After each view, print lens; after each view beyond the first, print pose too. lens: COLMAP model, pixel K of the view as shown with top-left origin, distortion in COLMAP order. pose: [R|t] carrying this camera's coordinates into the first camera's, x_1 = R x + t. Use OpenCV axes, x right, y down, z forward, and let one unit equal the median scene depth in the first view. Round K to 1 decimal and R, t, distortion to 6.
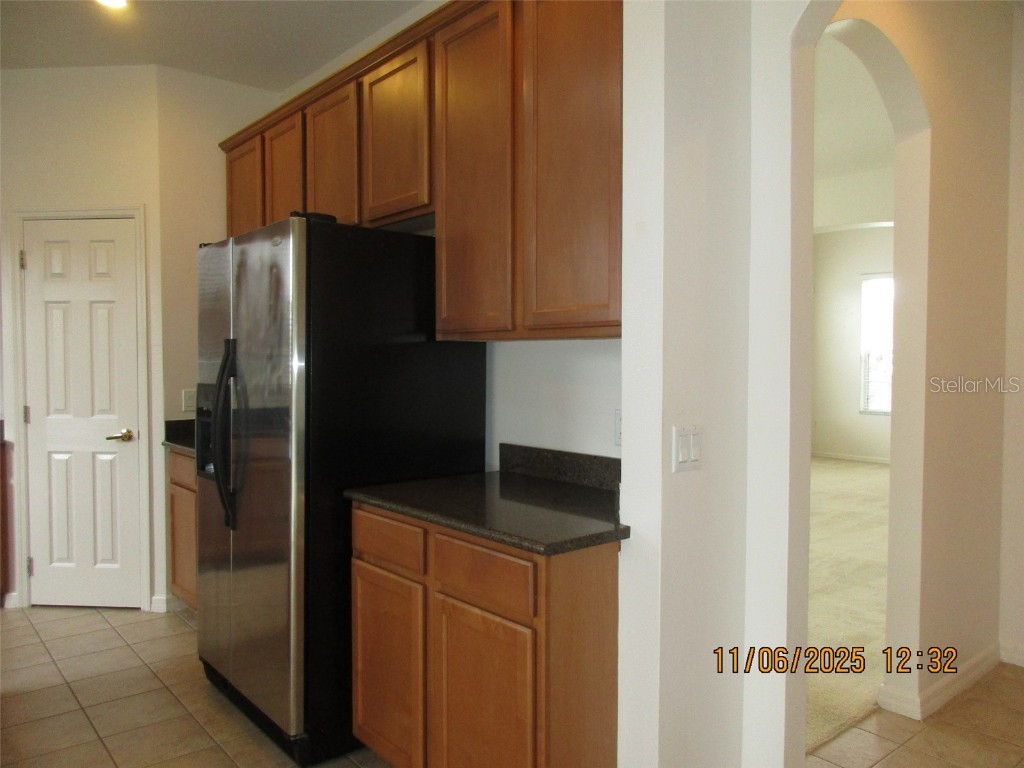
lens RADIAL K [[796.9, 0, 504.6], [0, 796.9, 386.7], [0, 0, 1]] dist [-0.005871, 0.000034]
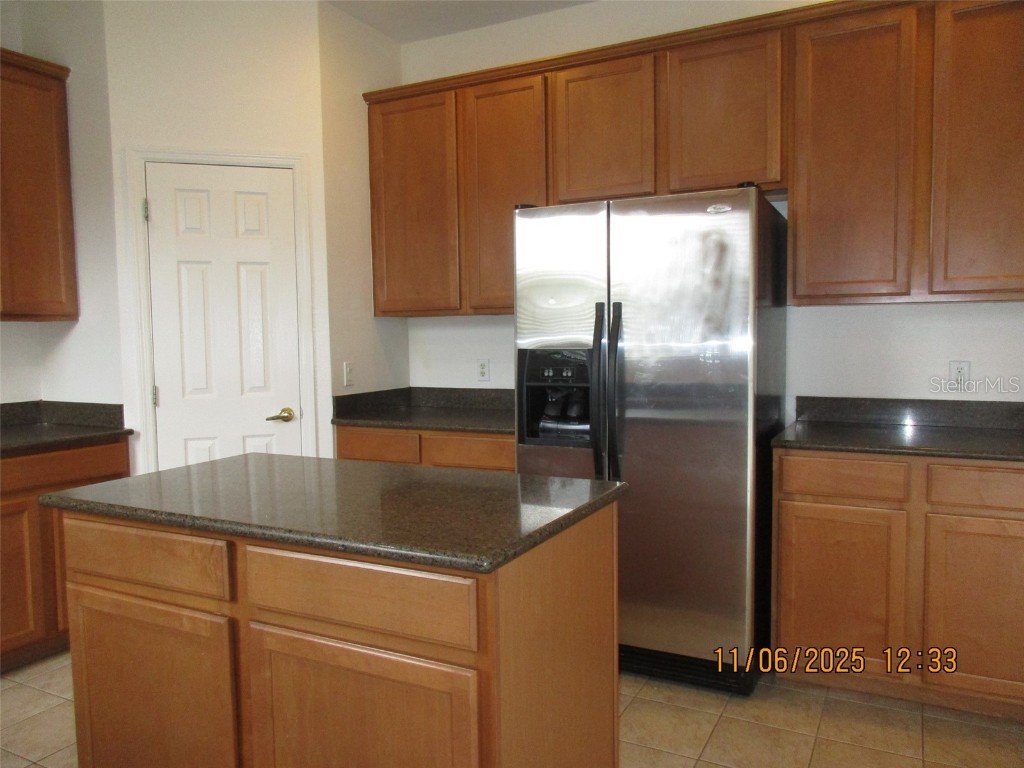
lens RADIAL K [[796.9, 0, 514.1], [0, 796.9, 379.2], [0, 0, 1]] dist [-0.005871, 0.000034]
pose [[0.911792, -0.044666, 0.408217, -0.939965], [0.032026, 0.998774, 0.037750, -0.005630], [-0.409403, -0.021347, 0.912104, 0.136098]]
